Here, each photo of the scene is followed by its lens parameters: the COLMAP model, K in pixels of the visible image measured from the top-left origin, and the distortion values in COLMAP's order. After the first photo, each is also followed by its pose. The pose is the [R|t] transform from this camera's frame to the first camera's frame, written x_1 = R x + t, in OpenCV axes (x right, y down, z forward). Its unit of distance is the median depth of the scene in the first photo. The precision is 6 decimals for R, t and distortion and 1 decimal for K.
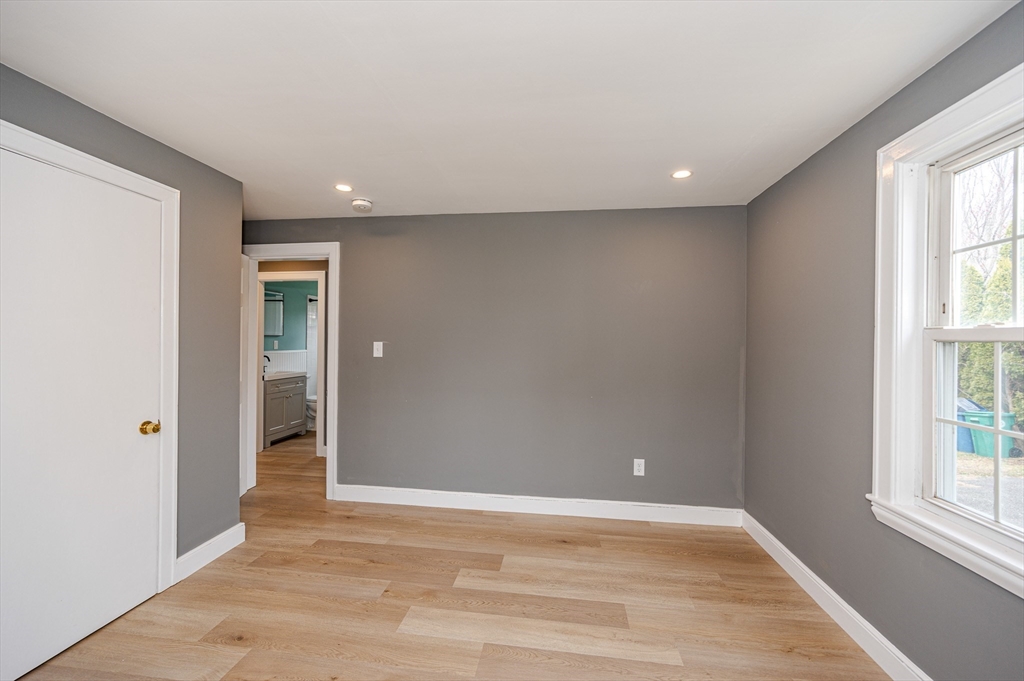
lens RADIAL K [[403.2, 0, 512.0], [0, 403.2, 340.5], [0, 0, 1]] dist [-0.000915, 0.000258]
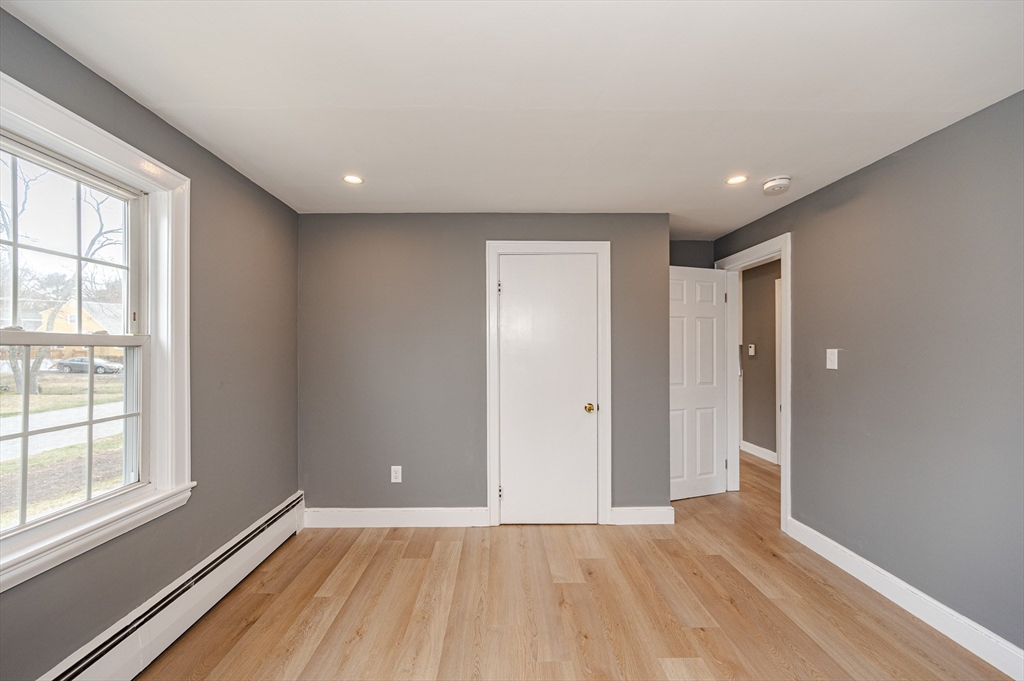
lens RADIAL K [[411.3, 0, 508.0], [0, 411.3, 346.6], [0, 0, 1]] dist [-0.000188, 0.000788]
pose [[0.154965, -0.016528, -0.987782, 0.448955], [0.006600, 0.999855, -0.015695, 0.009571], [0.987898, -0.004087, 0.155052, 0.374553]]
